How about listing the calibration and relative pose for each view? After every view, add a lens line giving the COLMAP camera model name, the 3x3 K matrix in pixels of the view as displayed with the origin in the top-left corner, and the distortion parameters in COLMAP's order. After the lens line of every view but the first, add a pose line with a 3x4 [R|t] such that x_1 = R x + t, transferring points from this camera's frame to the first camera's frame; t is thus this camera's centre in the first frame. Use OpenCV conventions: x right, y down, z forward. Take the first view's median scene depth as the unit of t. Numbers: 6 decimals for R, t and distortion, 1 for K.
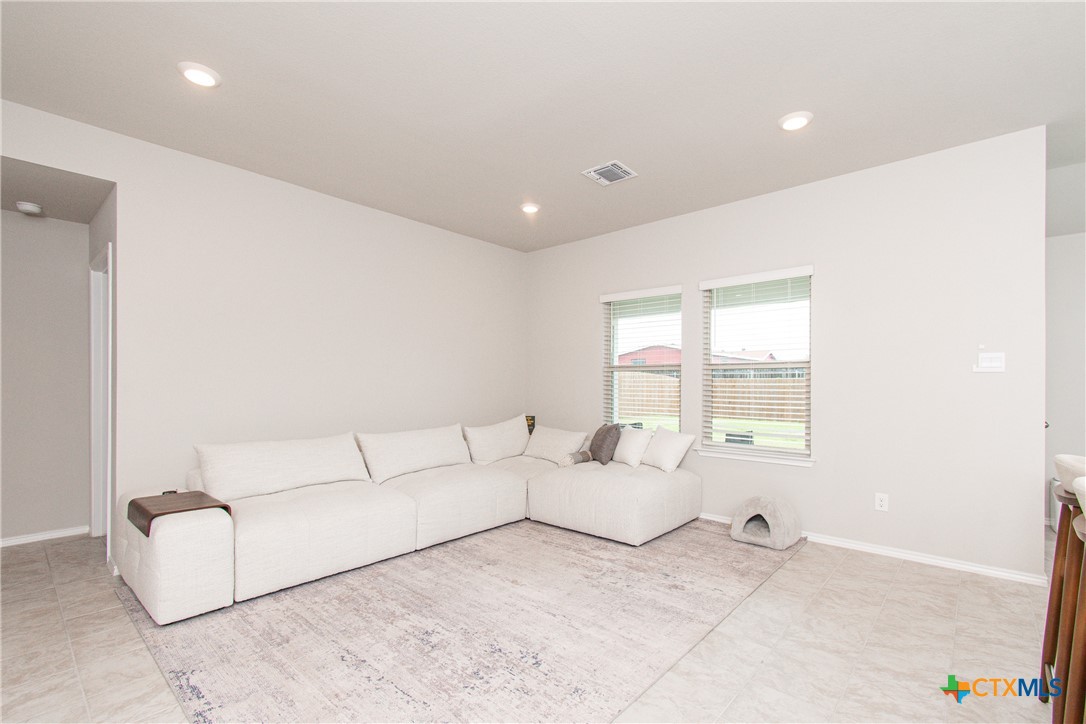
lens RADIAL K [[489.5, 0, 553.9], [0, 489.5, 380.1], [0, 0, 1]] dist [0.000607, 0.000012]
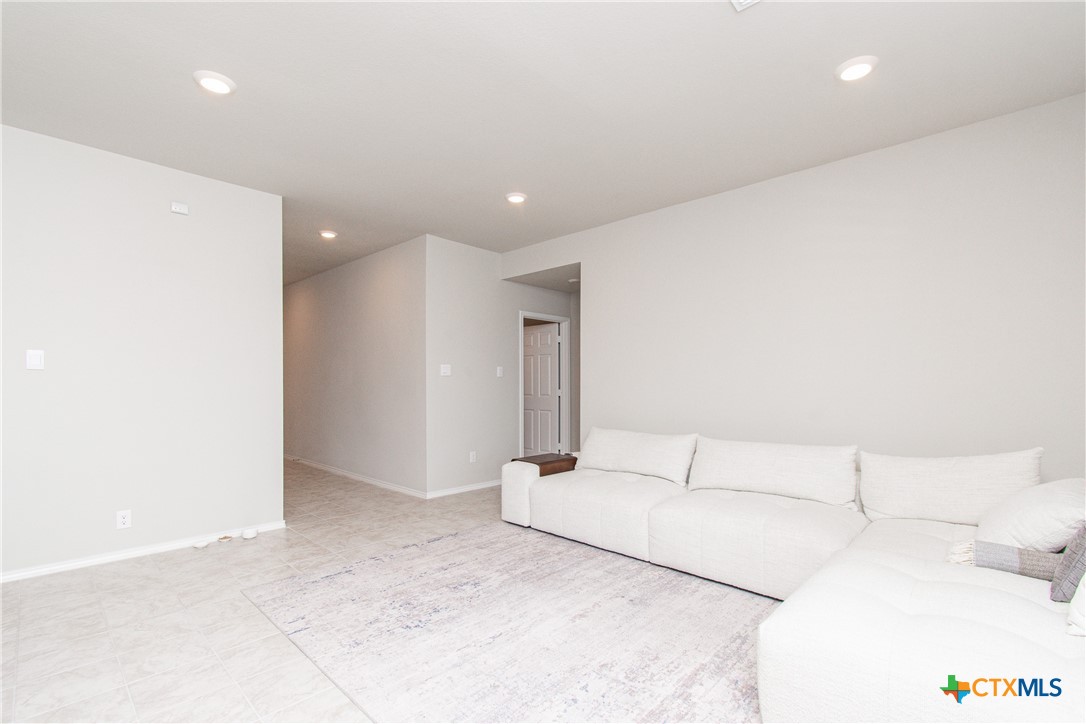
lens RADIAL K [[491.0, 0, 541.7], [0, 491.0, 390.6], [0, 0, 1]] dist [0.000756, 0.000059]
pose [[-0.048866, 0.007686, -0.998776, 0.755215], [0.002990, 0.999967, 0.007549, 0.011836], [0.998801, -0.002618, -0.048888, 0.947198]]
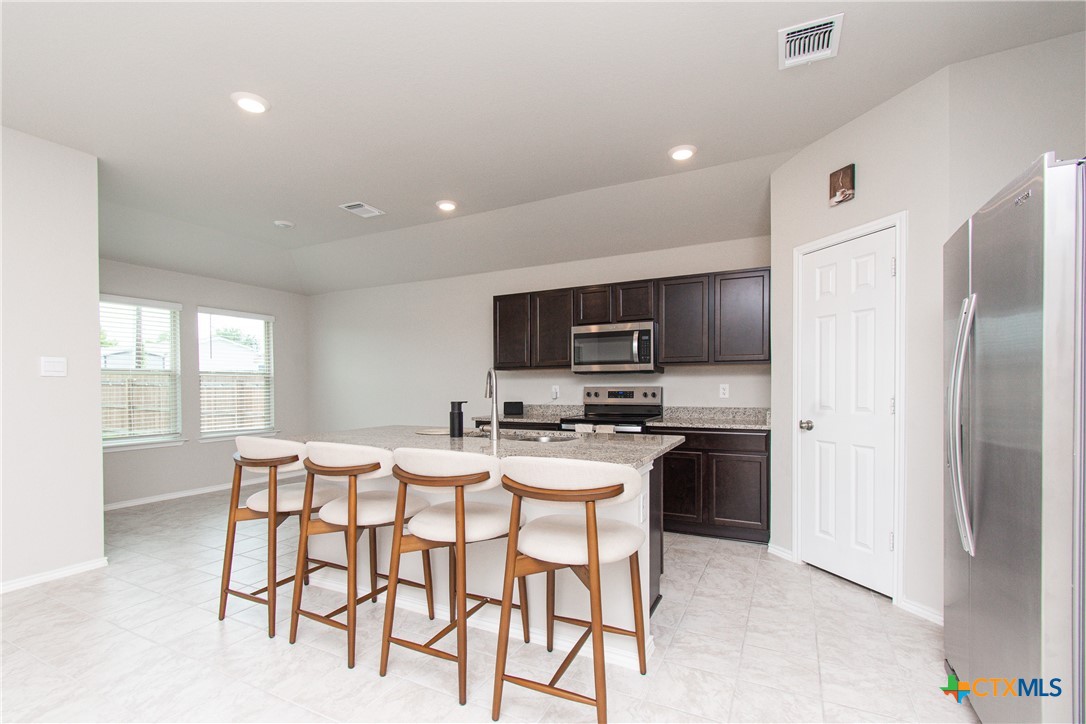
lens RADIAL K [[481.4, 0, 541.7], [0, 481.4, 383.8], [0, 0, 1]] dist [-0.000012, 0.000139]
pose [[-0.246159, 0.003253, 0.969224, -0.308866], [0.001012, 0.999995, -0.003099, 0.005266], [-0.969229, 0.000218, -0.246161, 0.282028]]
